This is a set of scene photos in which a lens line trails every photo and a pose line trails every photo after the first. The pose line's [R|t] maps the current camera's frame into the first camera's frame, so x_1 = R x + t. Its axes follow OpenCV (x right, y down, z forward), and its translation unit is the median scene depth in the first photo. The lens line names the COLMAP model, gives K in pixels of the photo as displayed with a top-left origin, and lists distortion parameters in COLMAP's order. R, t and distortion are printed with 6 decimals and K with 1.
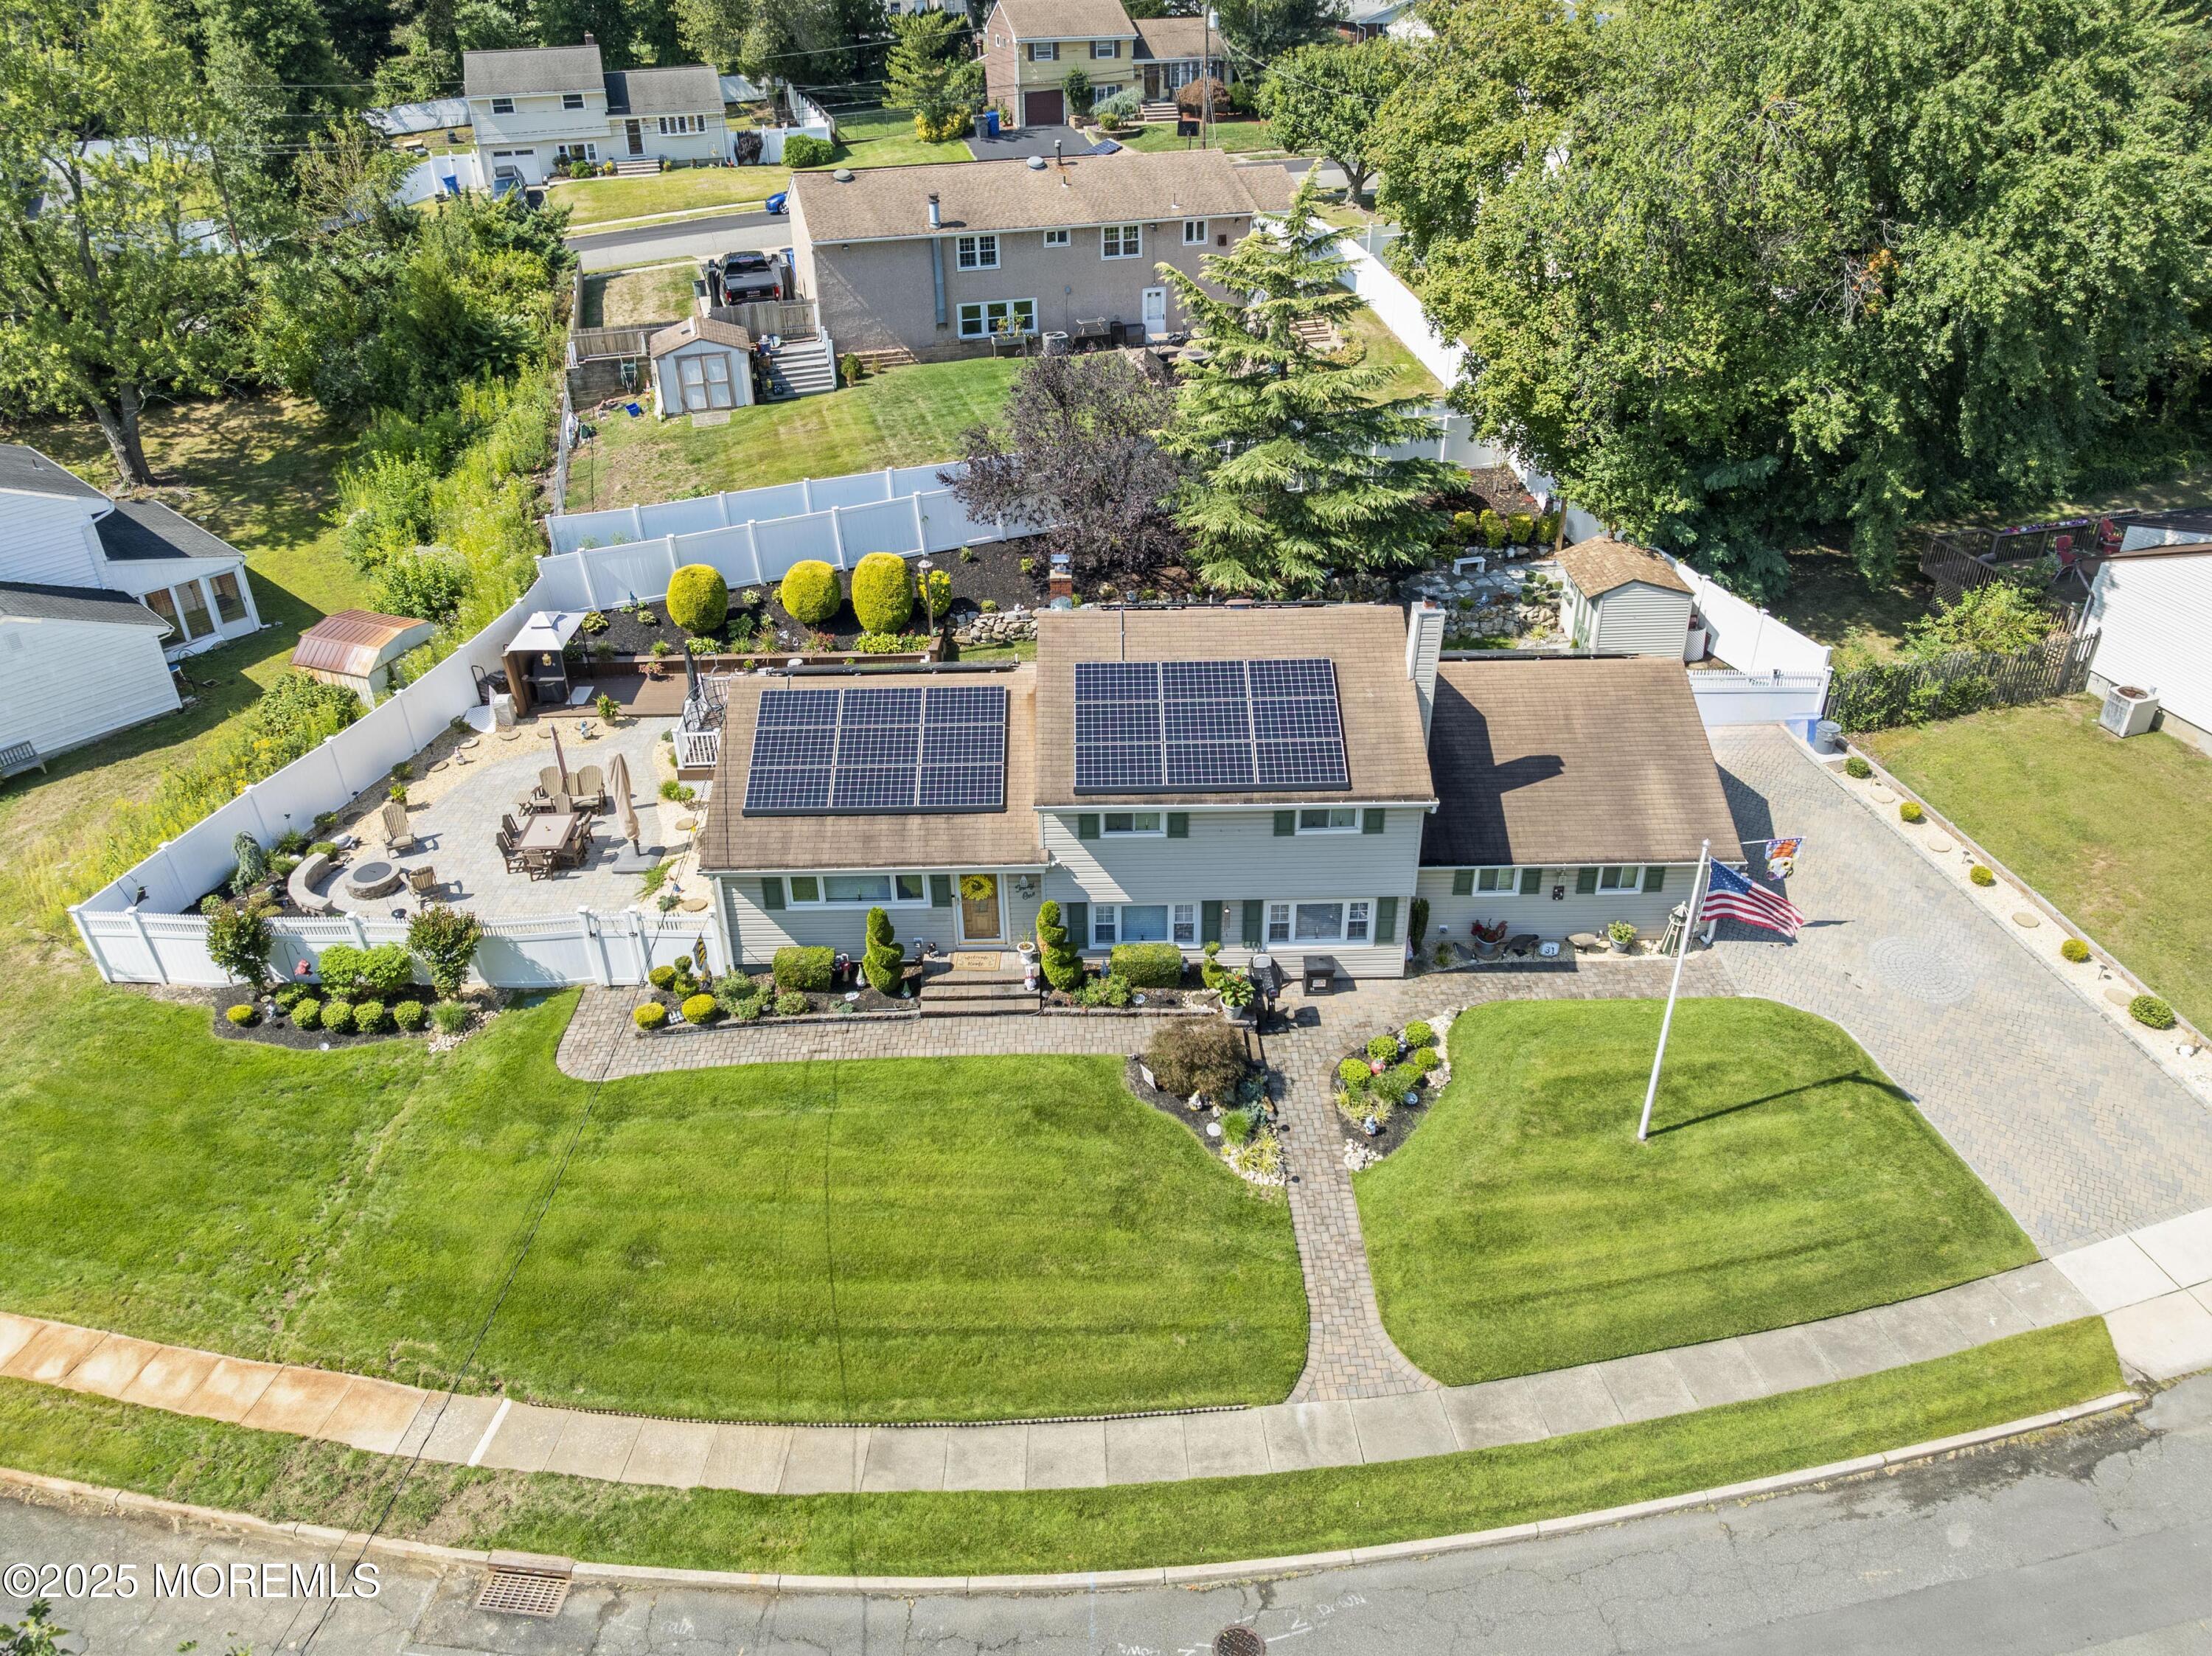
lens RADIAL K [[1569.4, 0, 1106.0], [0, 1569.4, 828.0], [0, 0, 1]] dist [-0.036122, -0.006313]
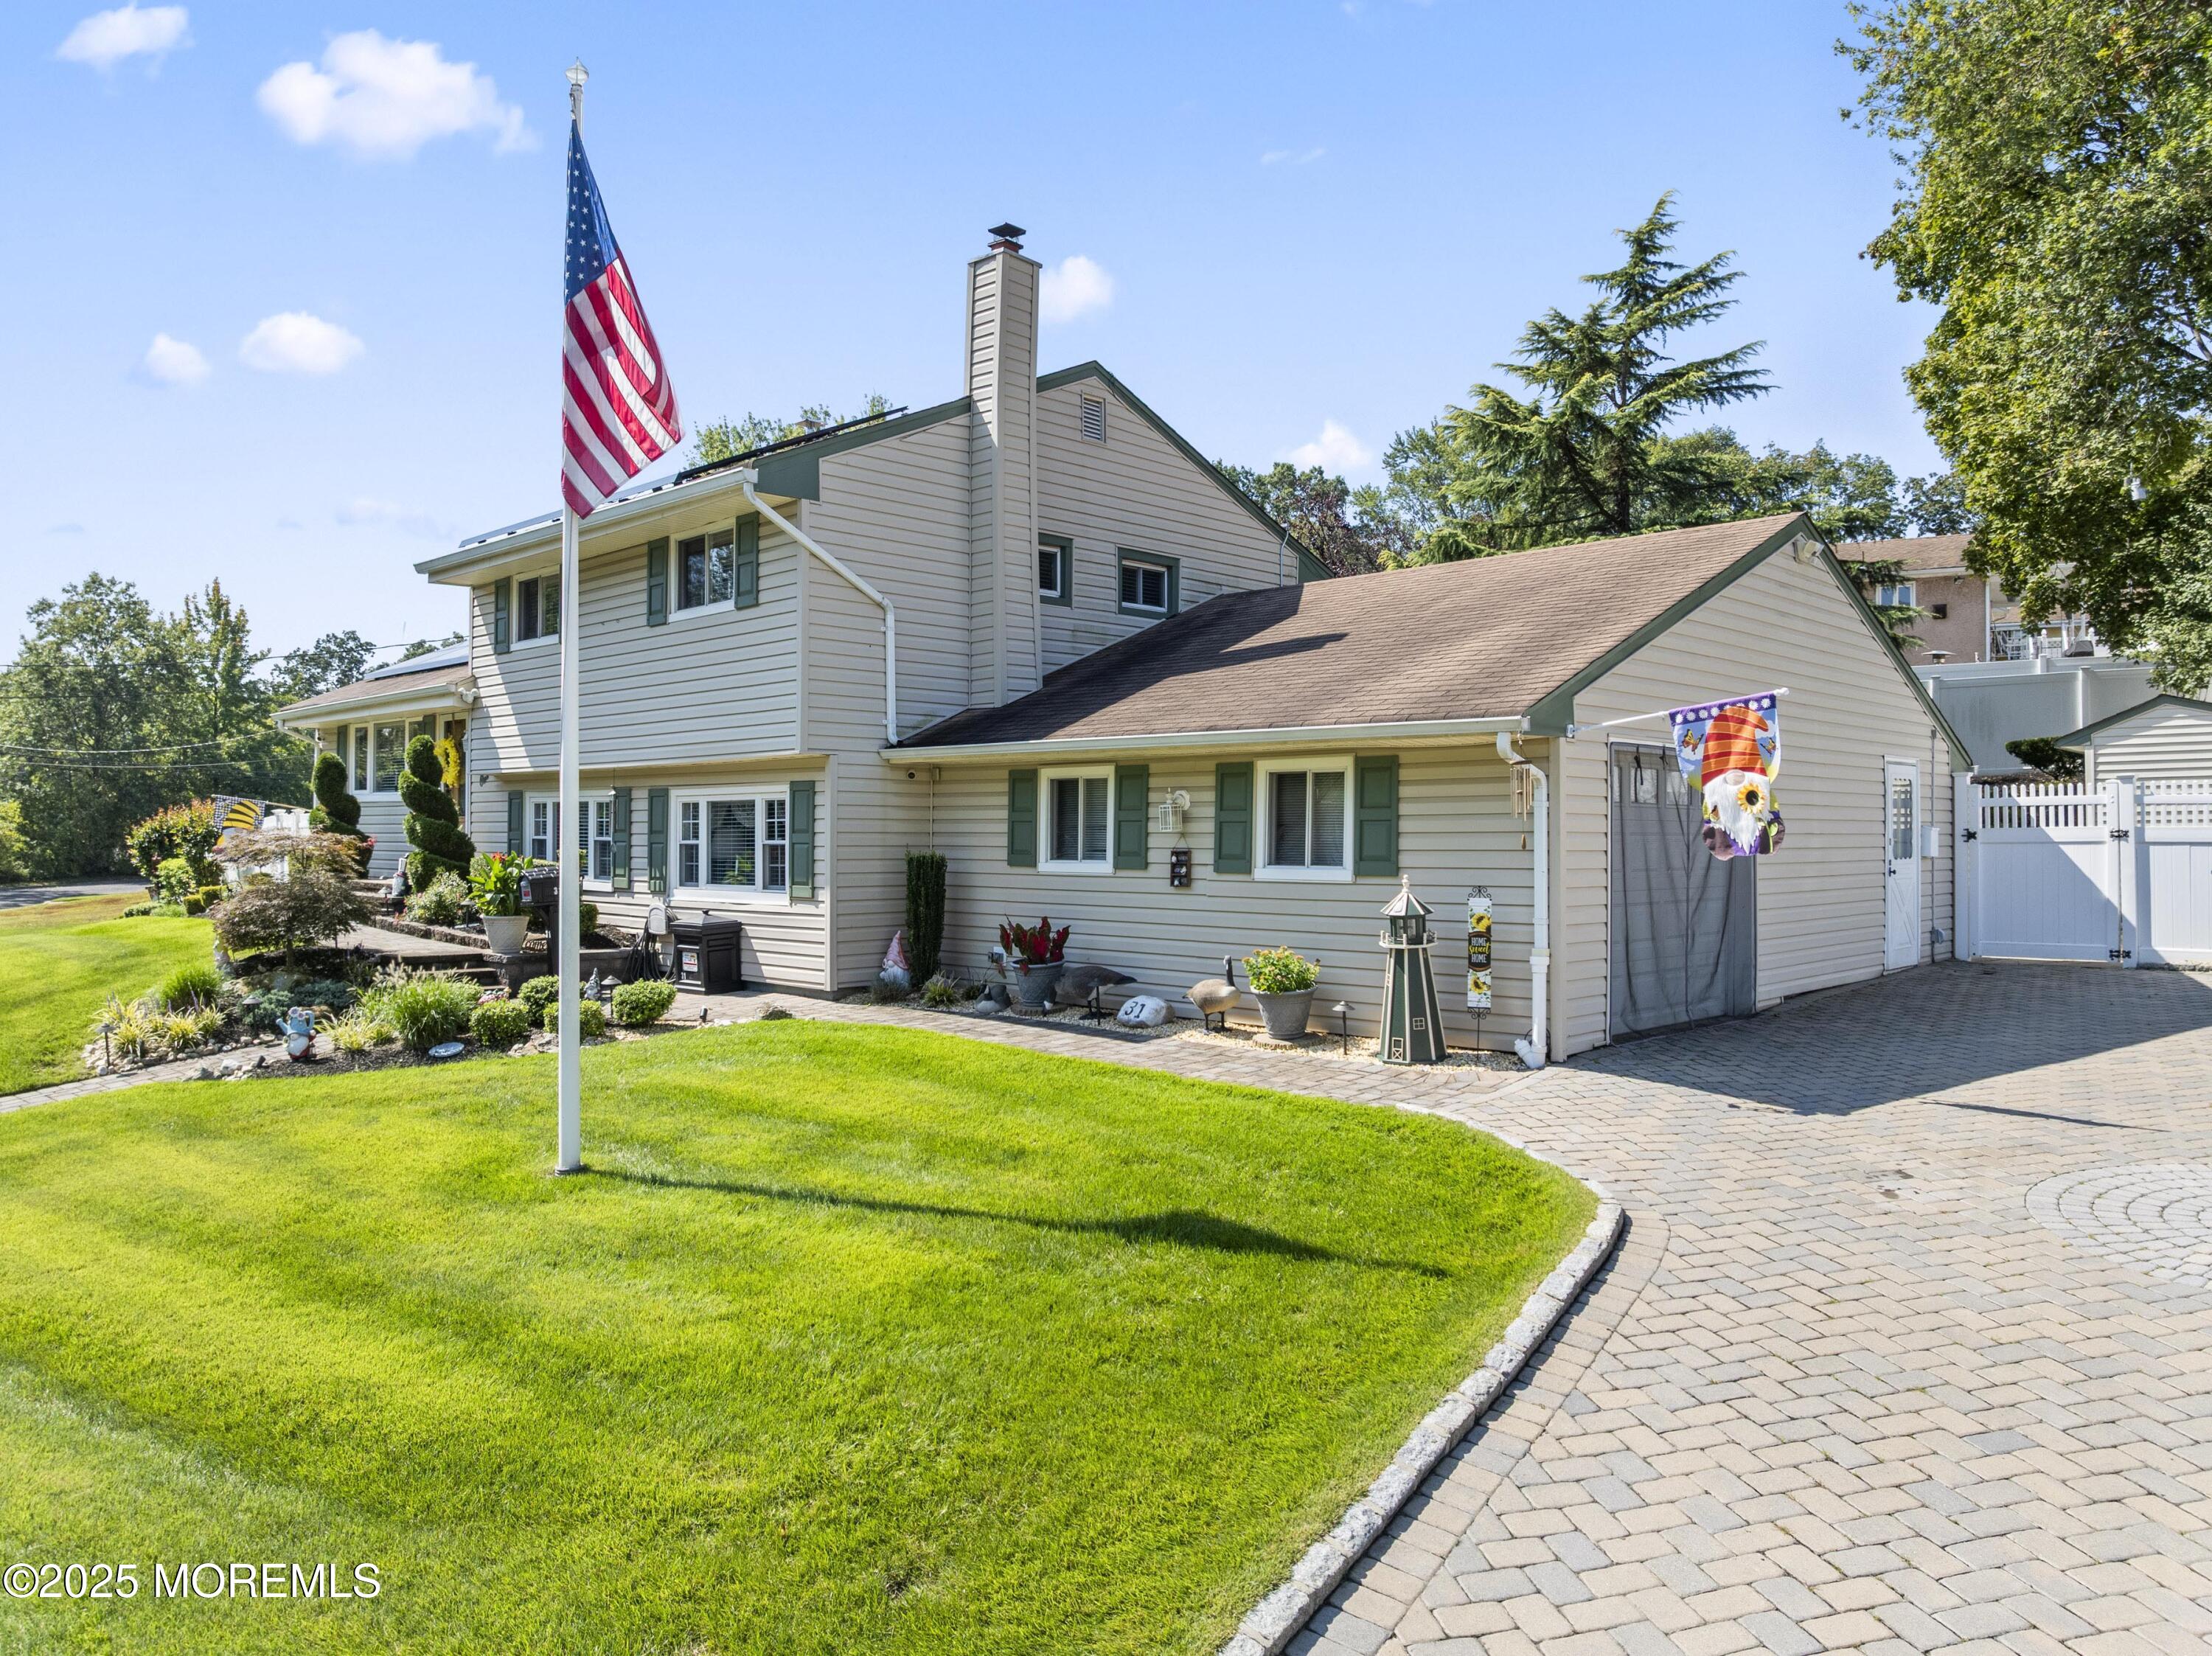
lens RADIAL K [[1552.6, 0, 1106.0], [0, 1552.6, 828.0], [0, 0, 1]] dist [-0.020990, 0.004055]
pose [[0.703307, 0.013340, -0.710761, 0.584206], [-0.376449, 0.855119, -0.356452, 0.190368], [0.603030, 0.518261, 0.606433, 0.772149]]
